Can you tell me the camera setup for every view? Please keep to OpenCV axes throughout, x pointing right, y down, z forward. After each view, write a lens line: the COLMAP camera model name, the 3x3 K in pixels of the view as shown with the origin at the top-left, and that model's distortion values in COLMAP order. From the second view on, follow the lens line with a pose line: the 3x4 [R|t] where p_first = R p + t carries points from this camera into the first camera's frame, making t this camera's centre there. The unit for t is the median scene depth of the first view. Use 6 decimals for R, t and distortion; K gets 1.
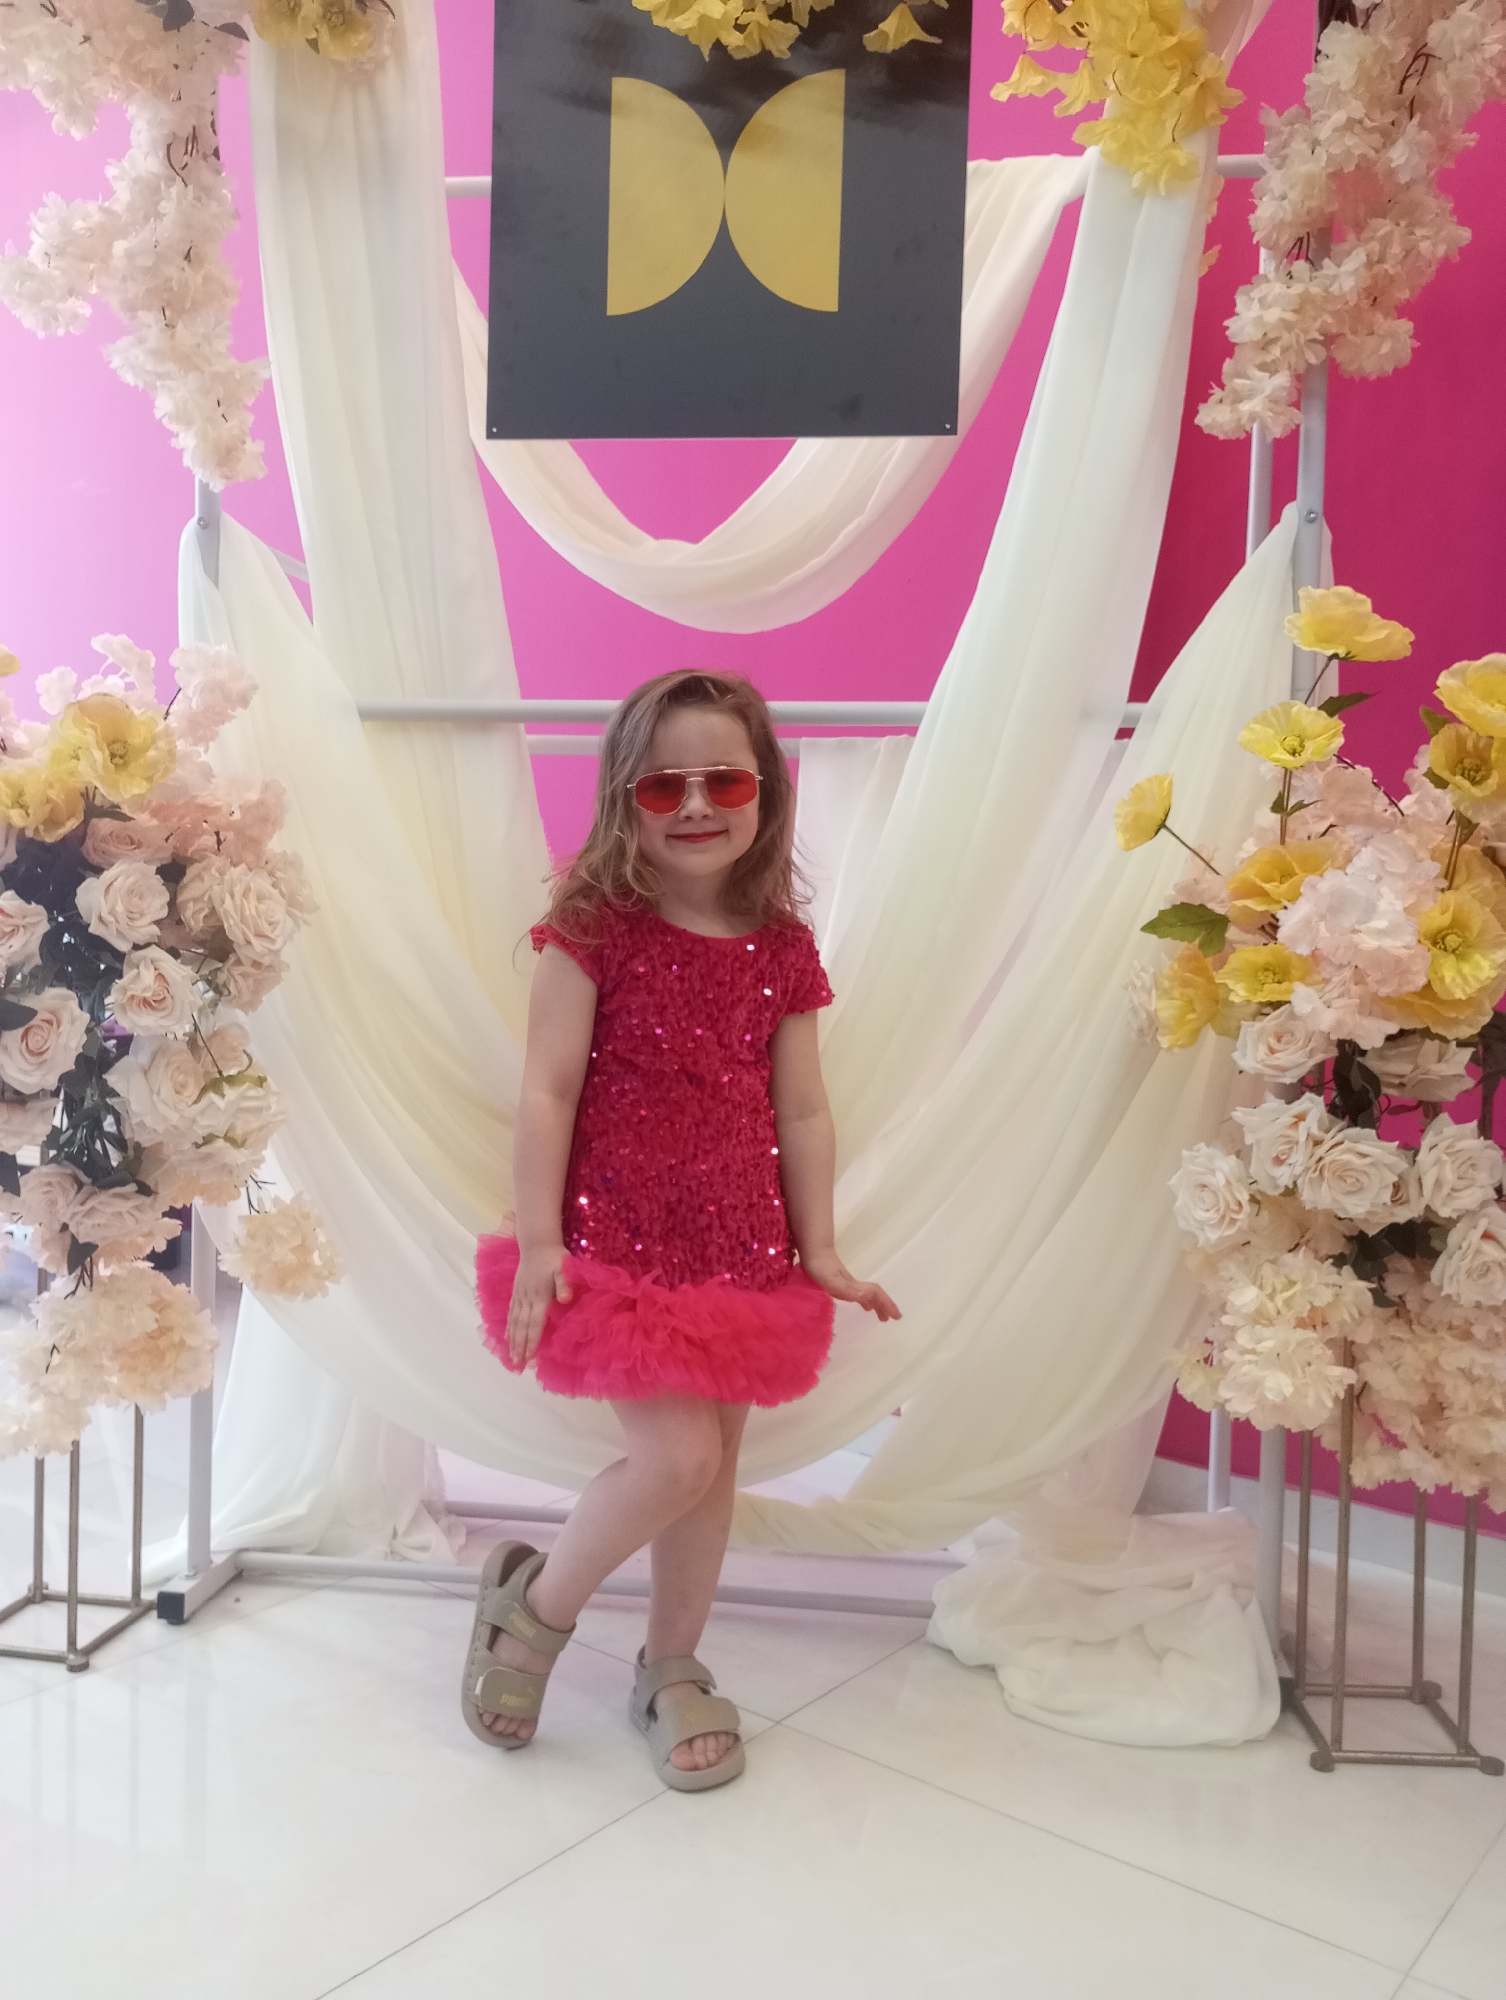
lens RADIAL K [[1634.3, 0, 753.0], [0, 1634.3, 1000.0], [0, 0, 1]] dist [0.056631, -0.069163]
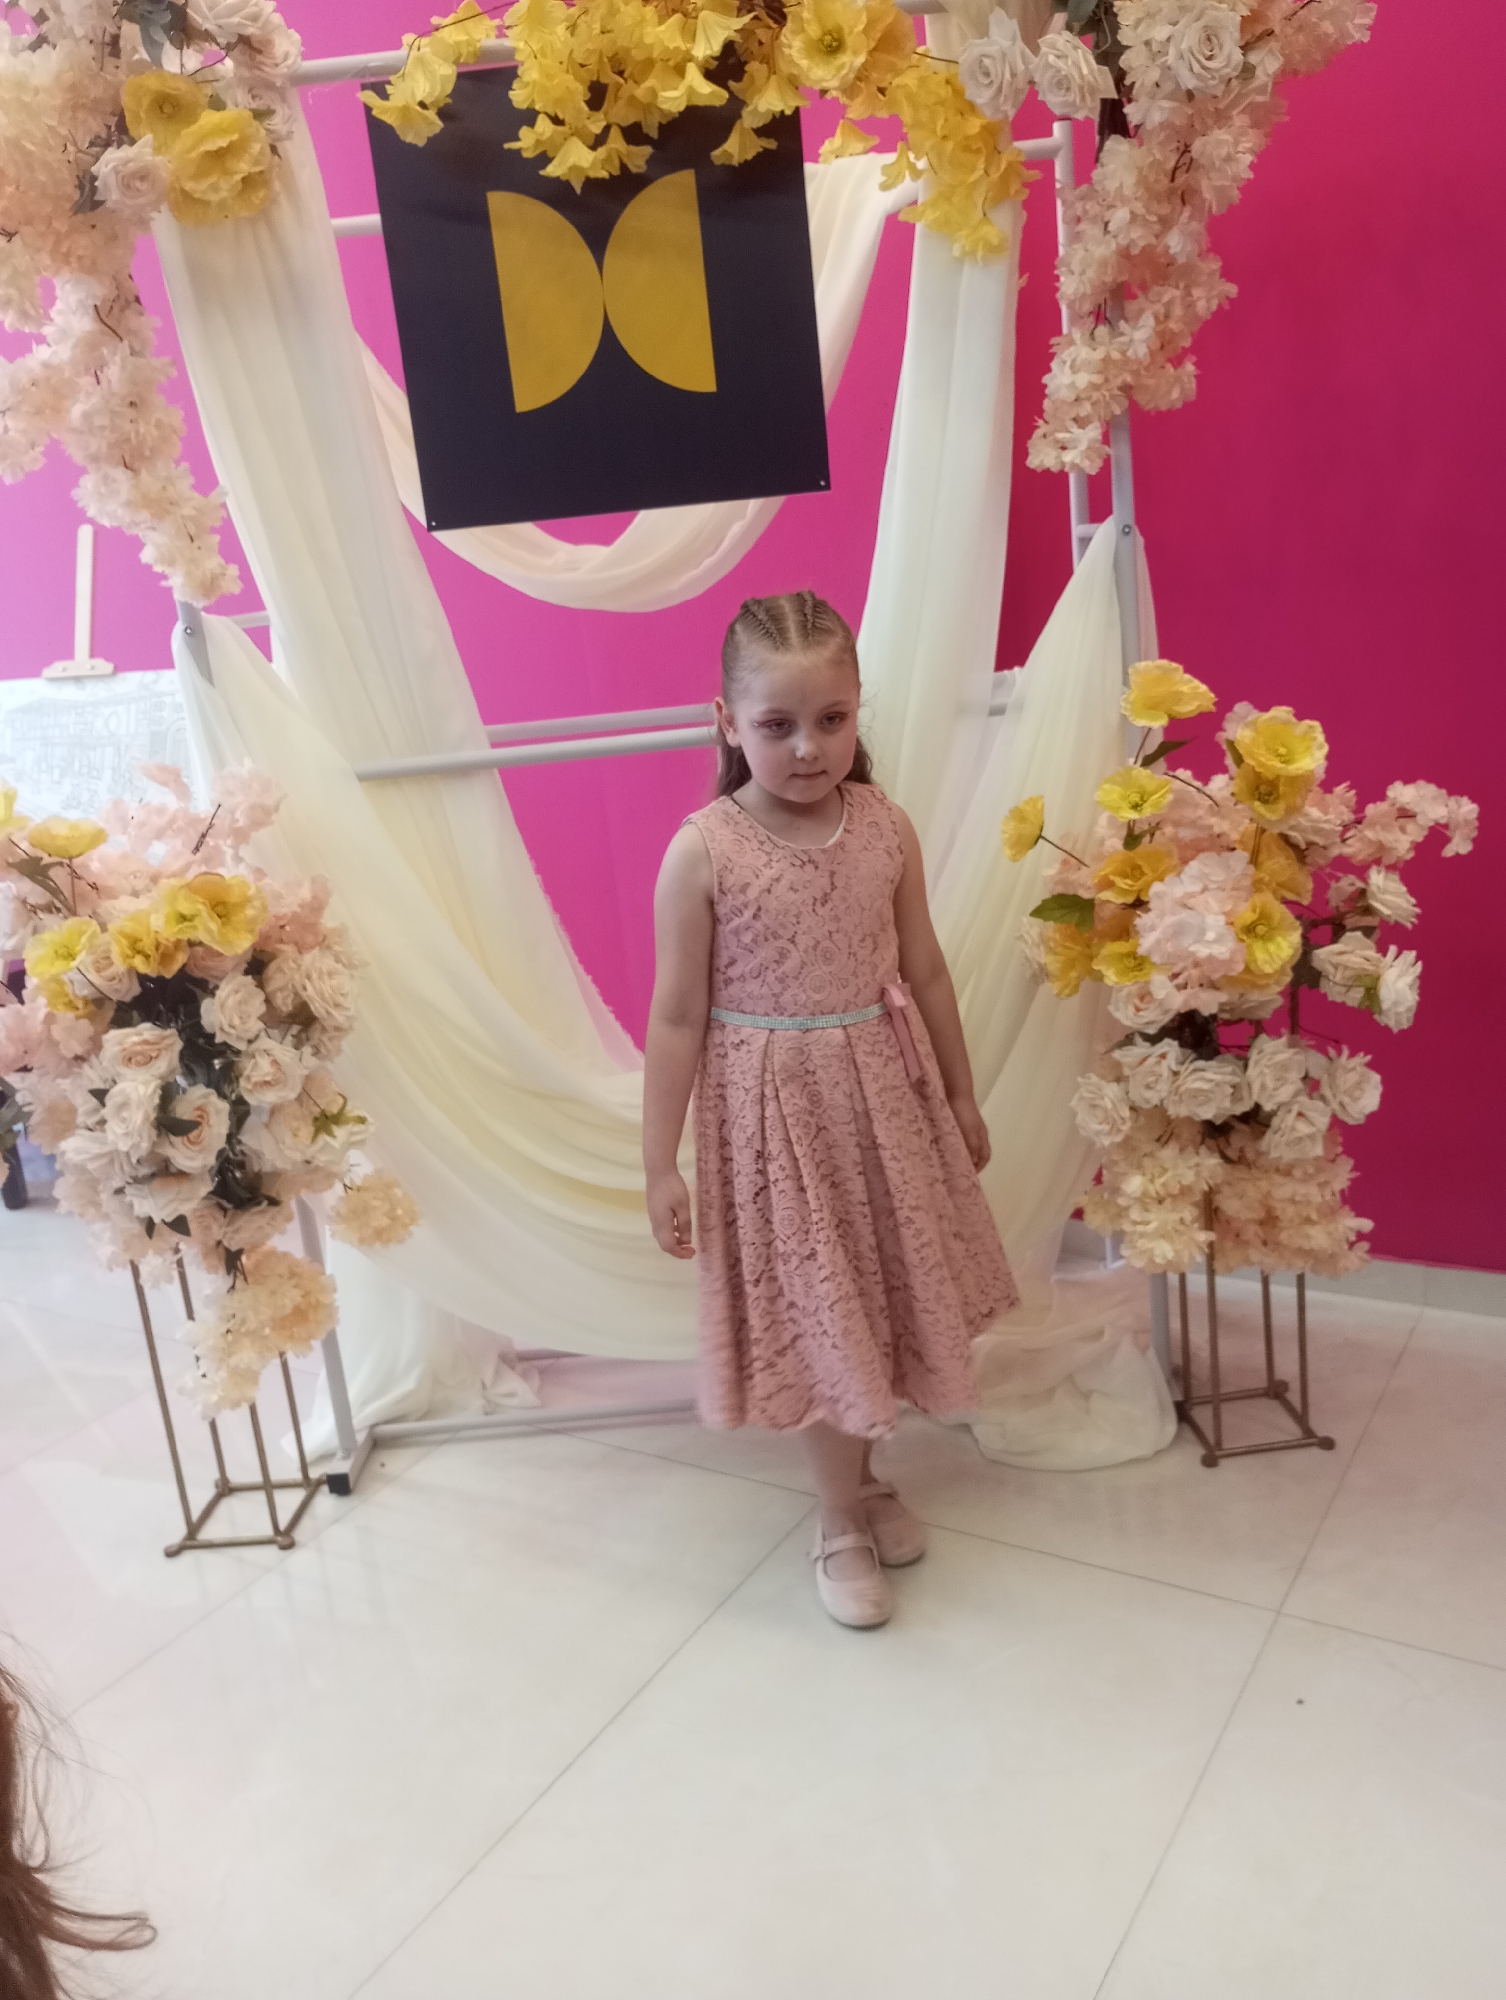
lens RADIAL K [[1663.8, 0, 733.8], [0, 1663.8, 975.3], [0, 0, 1]] dist [0.034395, -0.003489]
pose [[0.985670, -0.153443, 0.070070, -0.086453], [0.134870, 0.966361, 0.218989, -0.289355], [-0.101316, -0.206401, 0.973208, -0.246852]]
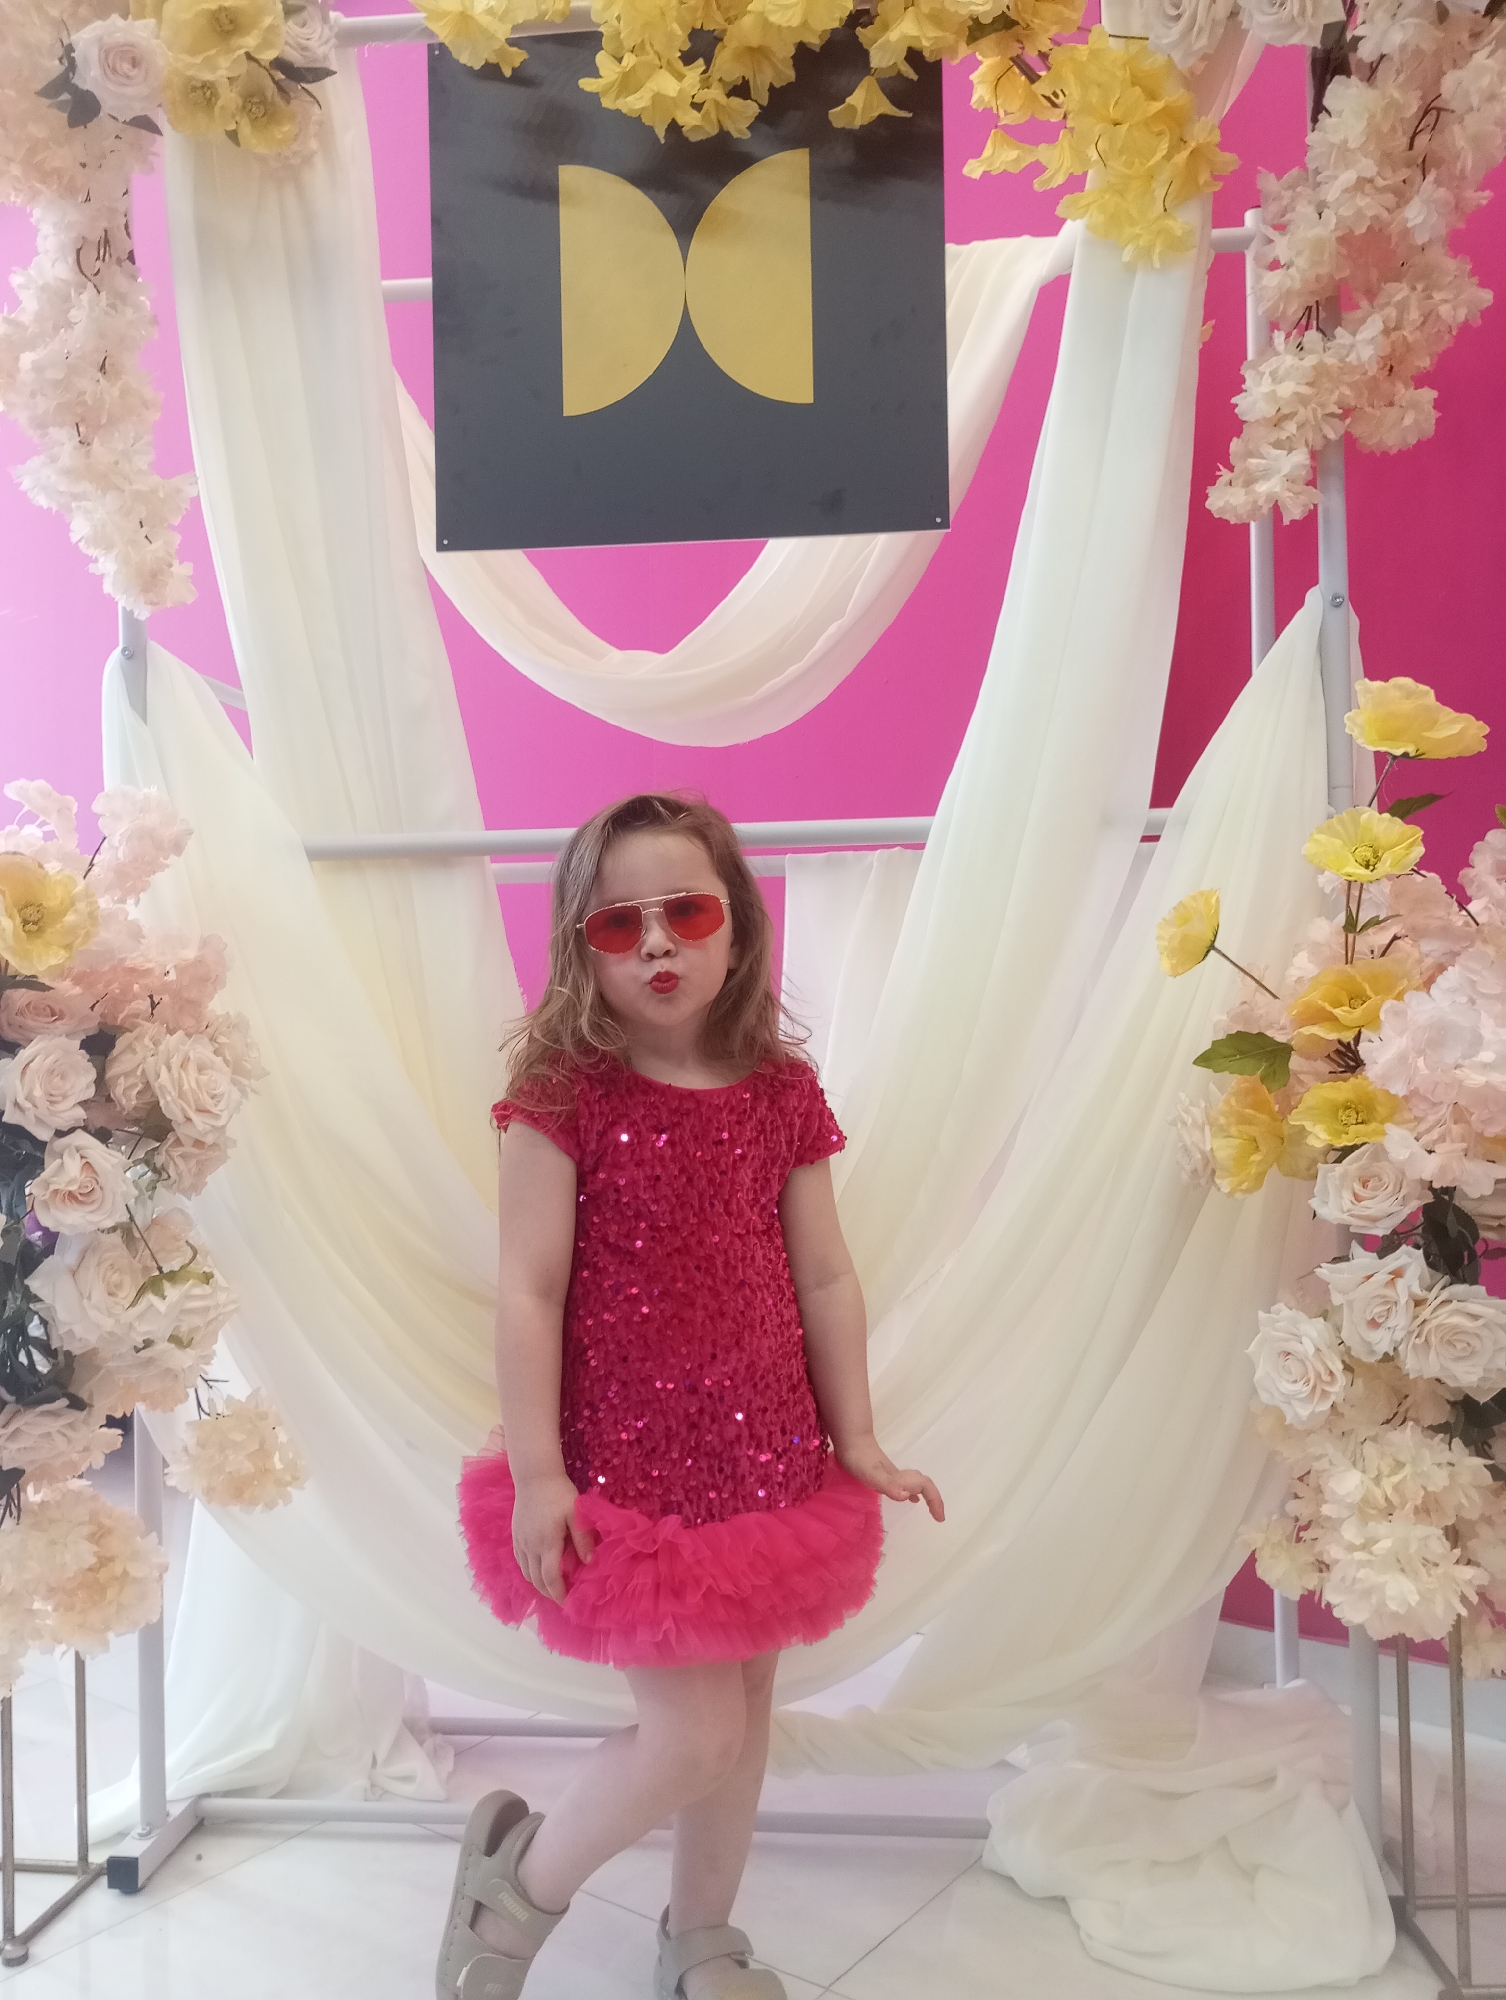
lens RADIAL K [[1615.4, 0, 753.0], [0, 1615.4, 1000.0], [0, 0, 1]] dist [0.063855, -0.075551]
pose [[0.998576, -0.044812, 0.028950, -0.025202], [0.046294, 0.997535, -0.052734, -0.037757], [-0.026515, 0.053999, 0.998189, 0.109662]]
